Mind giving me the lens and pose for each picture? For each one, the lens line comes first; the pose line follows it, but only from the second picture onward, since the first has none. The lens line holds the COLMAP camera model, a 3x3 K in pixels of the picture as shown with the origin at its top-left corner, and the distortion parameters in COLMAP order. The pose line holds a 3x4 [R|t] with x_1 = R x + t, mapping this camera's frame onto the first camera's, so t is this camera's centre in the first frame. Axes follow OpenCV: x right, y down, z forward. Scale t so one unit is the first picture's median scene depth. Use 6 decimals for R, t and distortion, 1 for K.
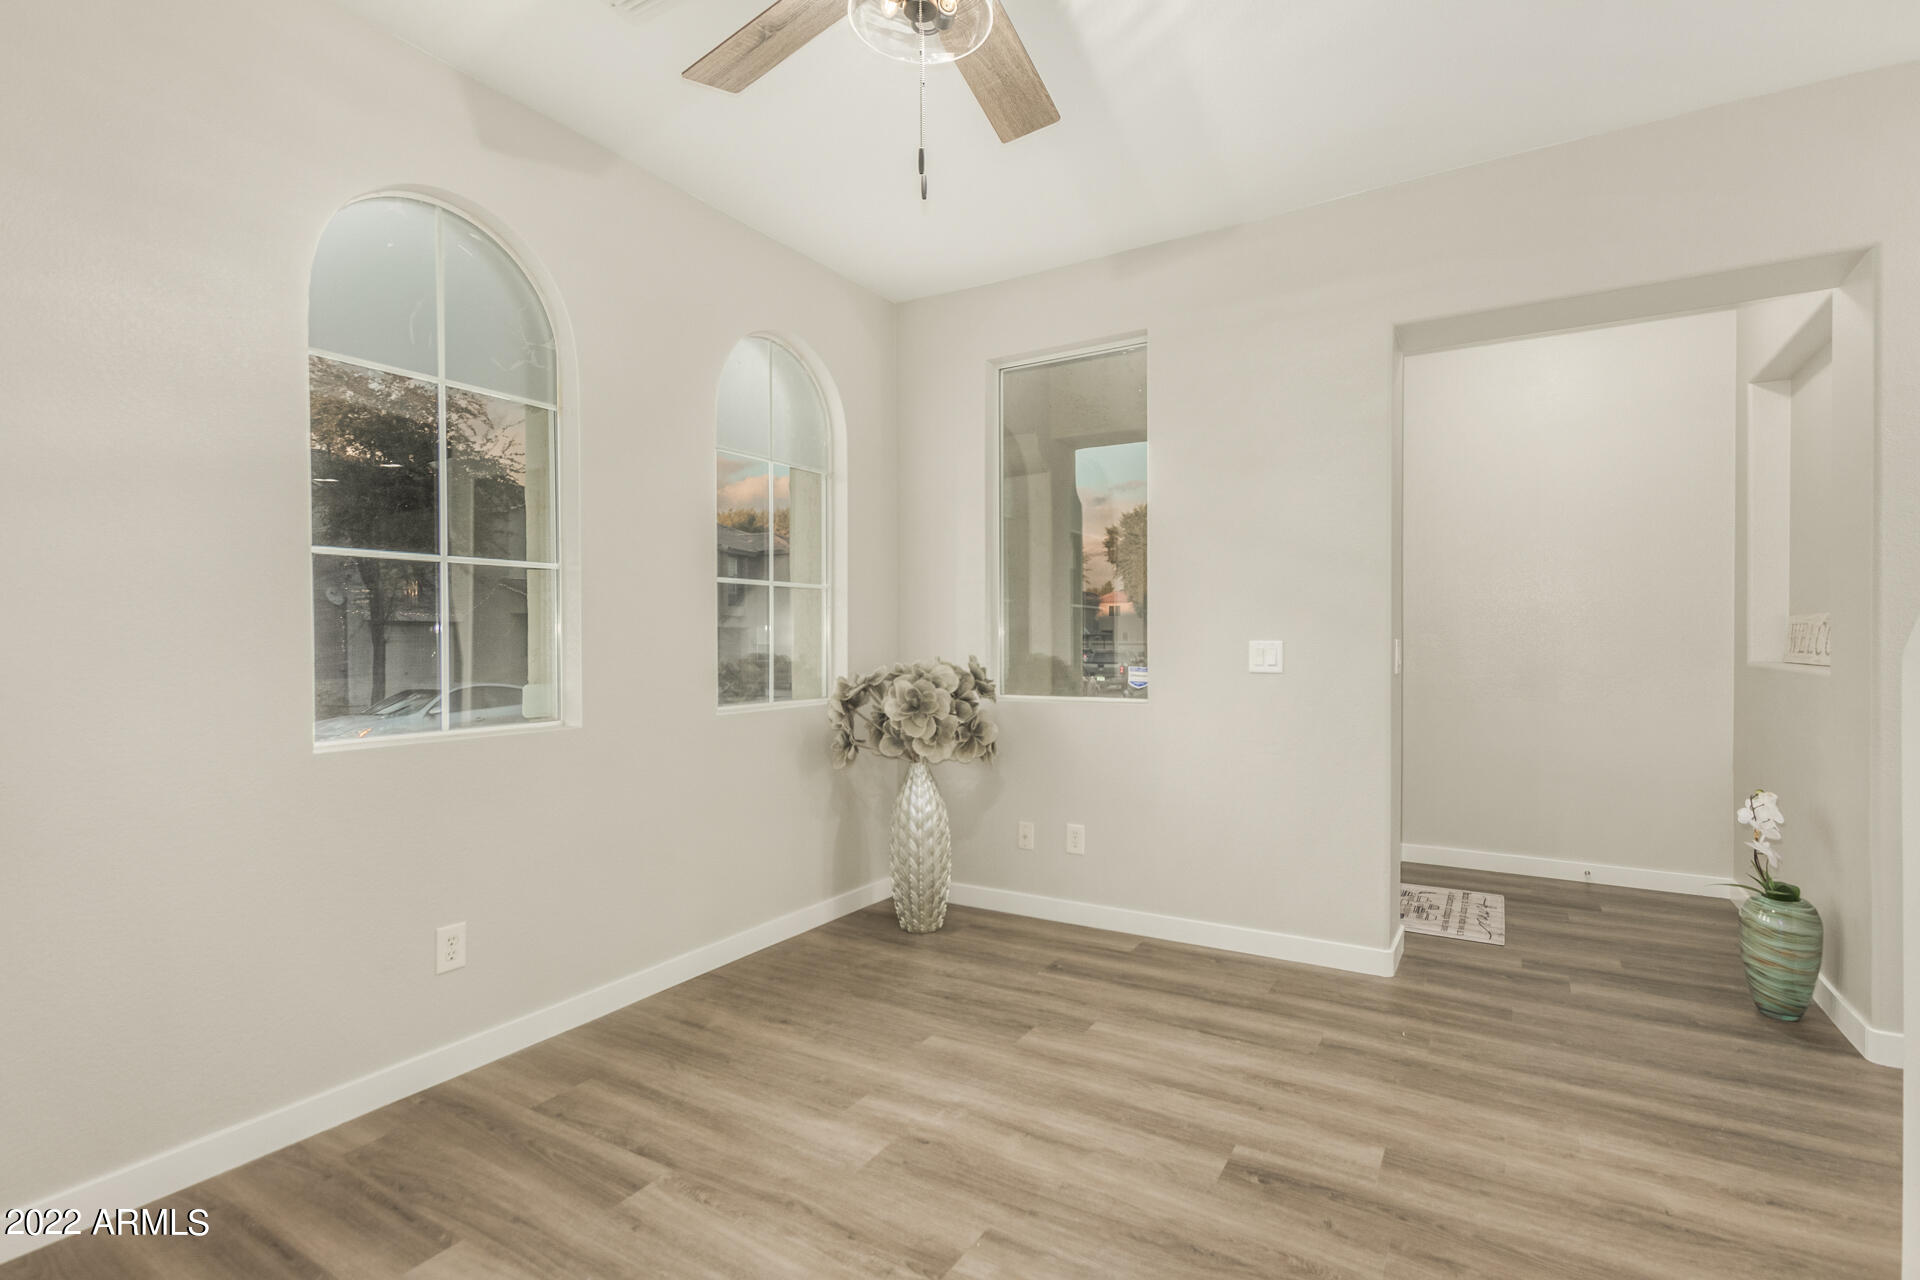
lens RADIAL K [[905.7, 0, 931.7], [0, 905.7, 636.0], [0, 0, 1]] dist [0.010646, -0.004288]
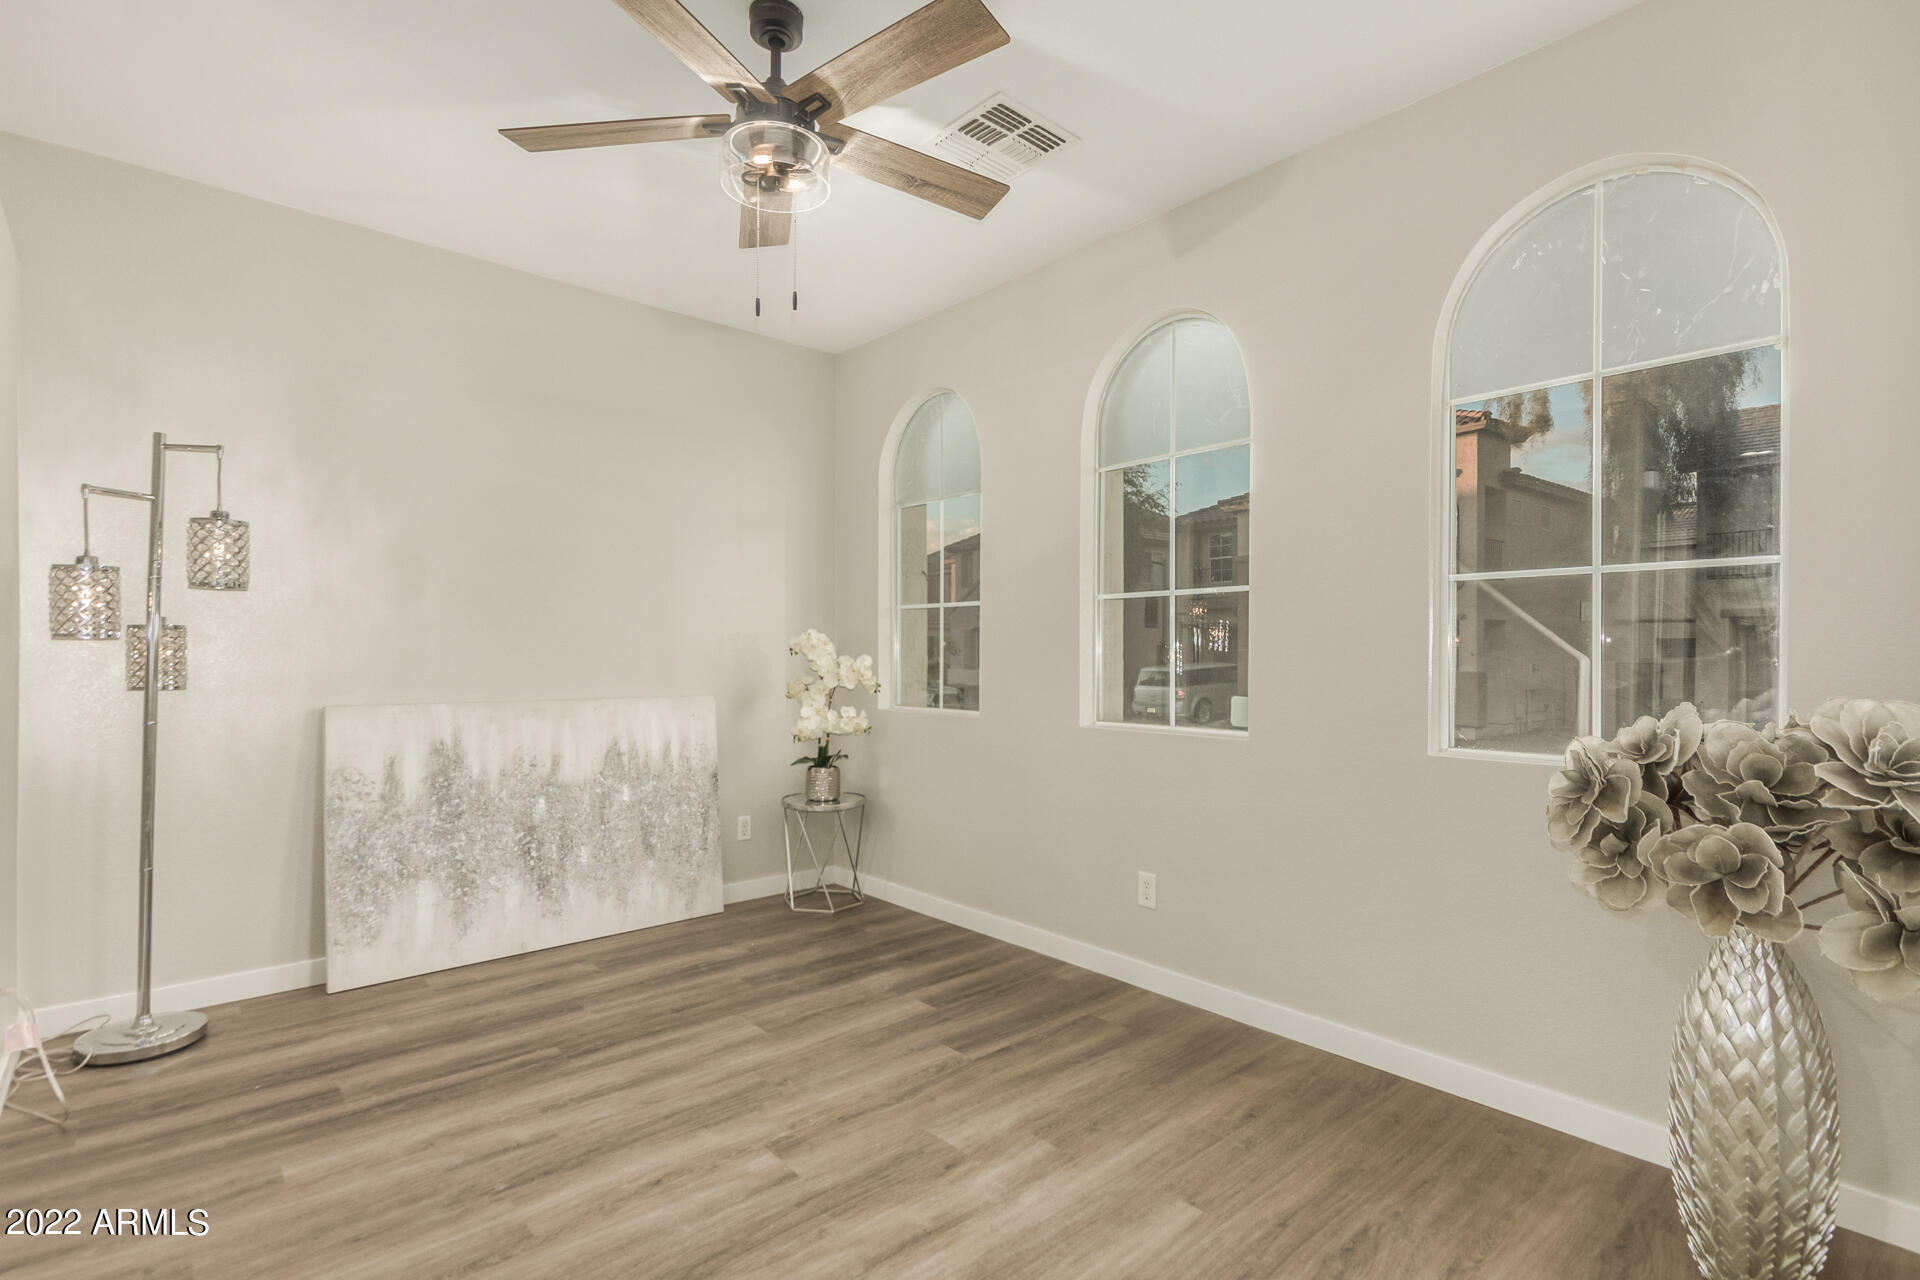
lens RADIAL K [[905.7, 0, 975.1], [0, 905.7, 648.6], [0, 0, 1]] dist [0.010646, -0.004288]
pose [[-0.253871, -0.001954, -0.967236, 0.847228], [-0.003405, 0.999994, -0.001126, -0.004409], [0.967232, 0.003007, -0.253876, 1.149321]]
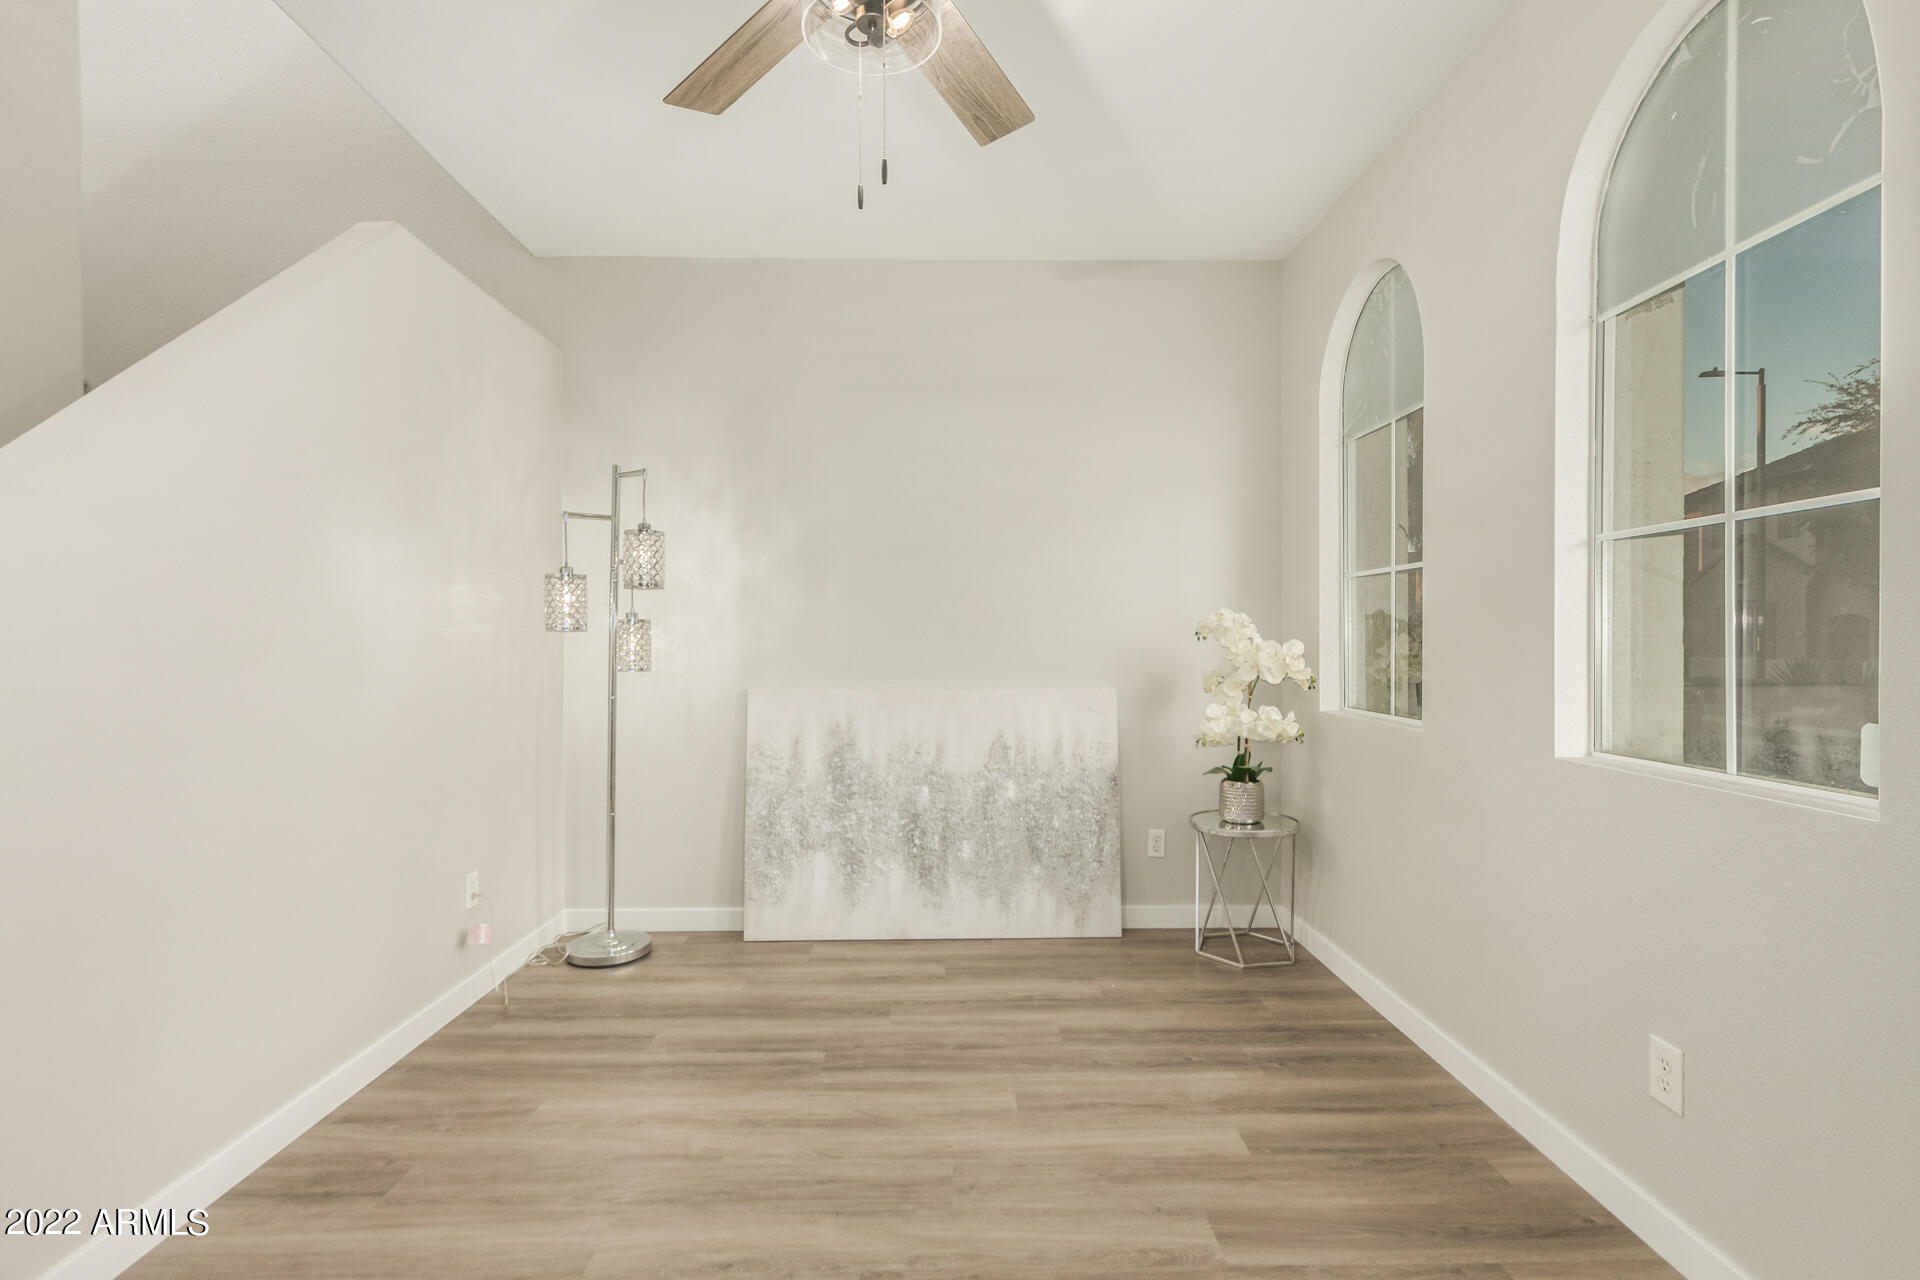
lens RADIAL K [[905.7, 0, 957.4], [0, 905.7, 642.2], [0, 0, 1]] dist [0.010646, -0.004288]
pose [[-0.829350, 0.007892, -0.558674, 0.337340], [0.006502, 0.999969, 0.004474, 0.001049], [0.558692, 0.000078, -0.829375, 1.346434]]
